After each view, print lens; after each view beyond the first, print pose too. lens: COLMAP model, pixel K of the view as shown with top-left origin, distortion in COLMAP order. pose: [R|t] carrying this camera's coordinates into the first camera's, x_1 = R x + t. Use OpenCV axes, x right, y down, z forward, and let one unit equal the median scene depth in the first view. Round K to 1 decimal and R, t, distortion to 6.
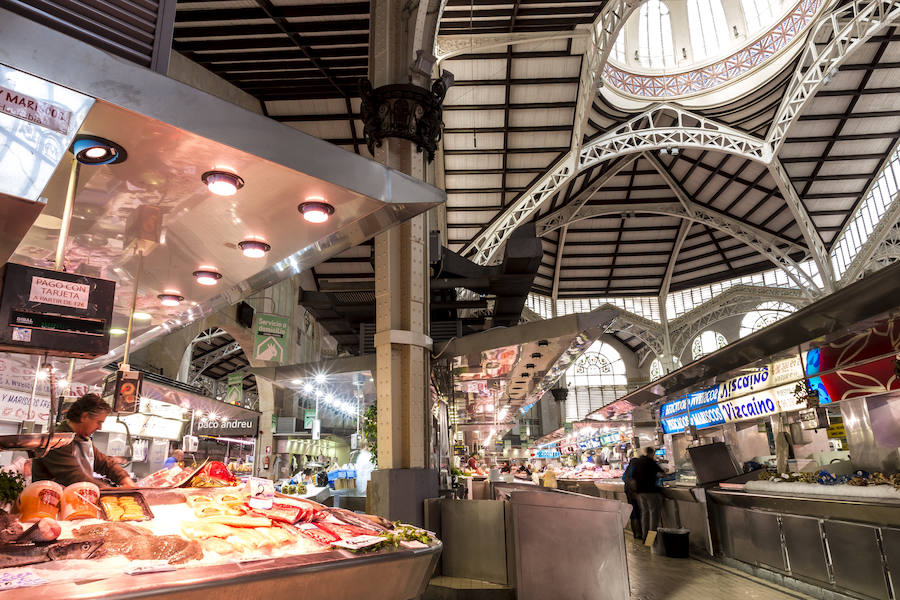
lens RADIAL K [[604.2, 0, 446.0], [0, 604.2, 299.9], [0, 0, 1]] dist [0.004204, 0.001268]
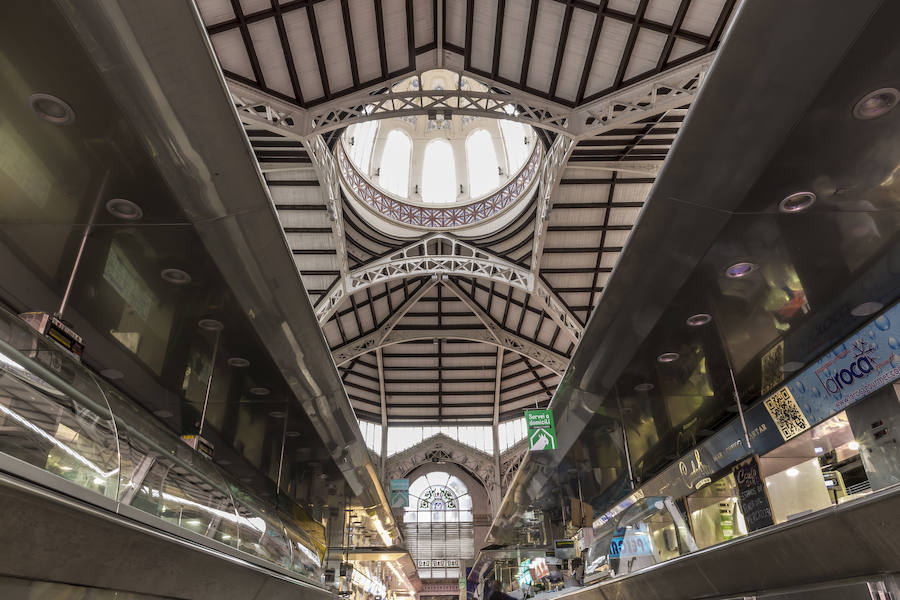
lens RADIAL K [[604.2, 0, 445.8], [0, 604.2, 291.2], [0, 0, 1]] dist [0.004204, 0.001268]
pose [[0.998842, 0.029011, 0.038371, 0.329241], [-0.019457, 0.973166, -0.229281, 0.011040], [-0.043993, 0.228269, 0.972604, 0.007580]]
